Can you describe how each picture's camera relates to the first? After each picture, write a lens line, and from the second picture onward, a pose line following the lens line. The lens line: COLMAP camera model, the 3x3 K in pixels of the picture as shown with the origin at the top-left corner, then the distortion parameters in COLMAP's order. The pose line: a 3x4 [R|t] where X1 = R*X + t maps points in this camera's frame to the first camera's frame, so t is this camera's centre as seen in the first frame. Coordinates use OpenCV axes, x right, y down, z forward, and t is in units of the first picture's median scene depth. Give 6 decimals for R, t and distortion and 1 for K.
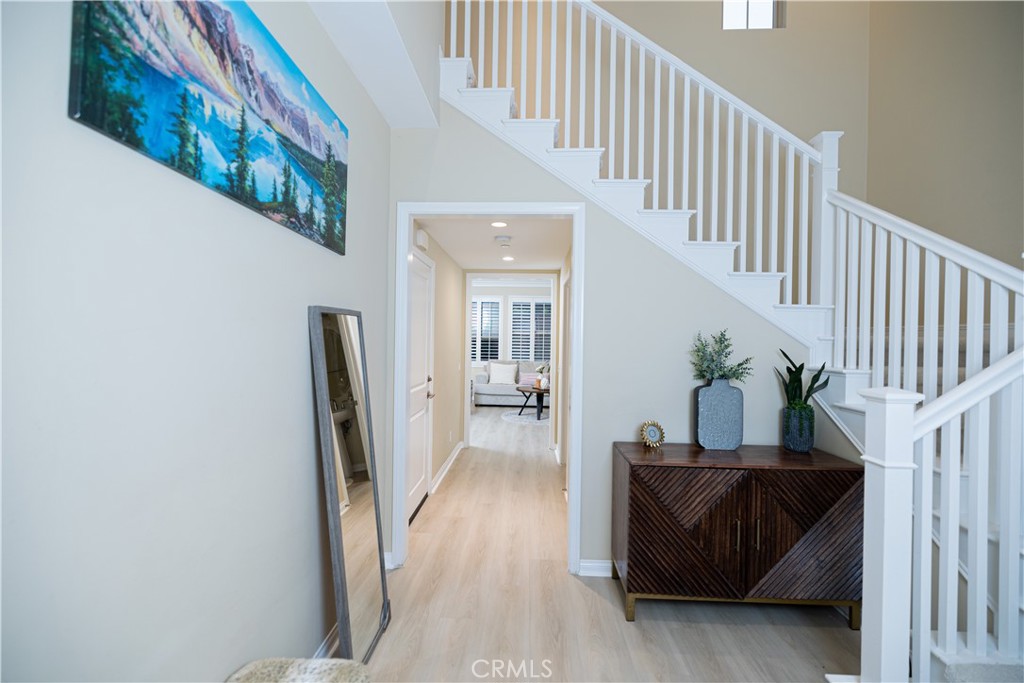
lens RADIAL K [[443.8, 0, 517.2], [0, 443.8, 362.3], [0, 0, 1]] dist [0.001924, 0.000905]
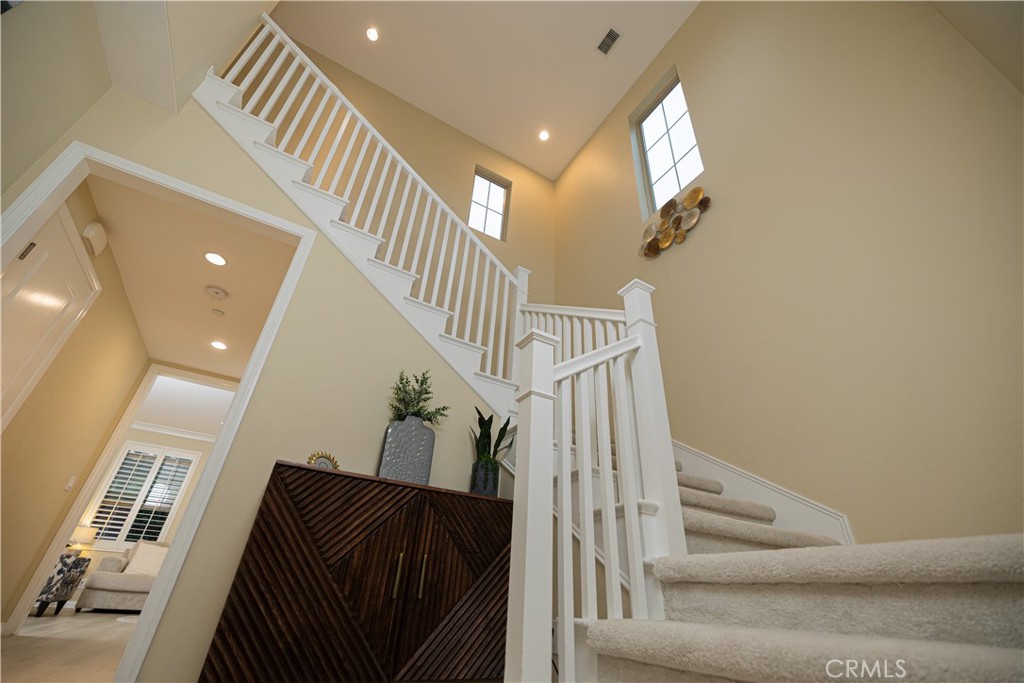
lens RADIAL K [[437.1, 0, 534.5], [0, 437.1, 337.0], [0, 0, 1]] dist [-0.000903, 0.000104]
pose [[0.831275, 0.308508, 0.462390, 0.212330], [-0.020819, 0.848541, -0.528721, 0.428432], [-0.555471, 0.429886, 0.711794, 0.145279]]
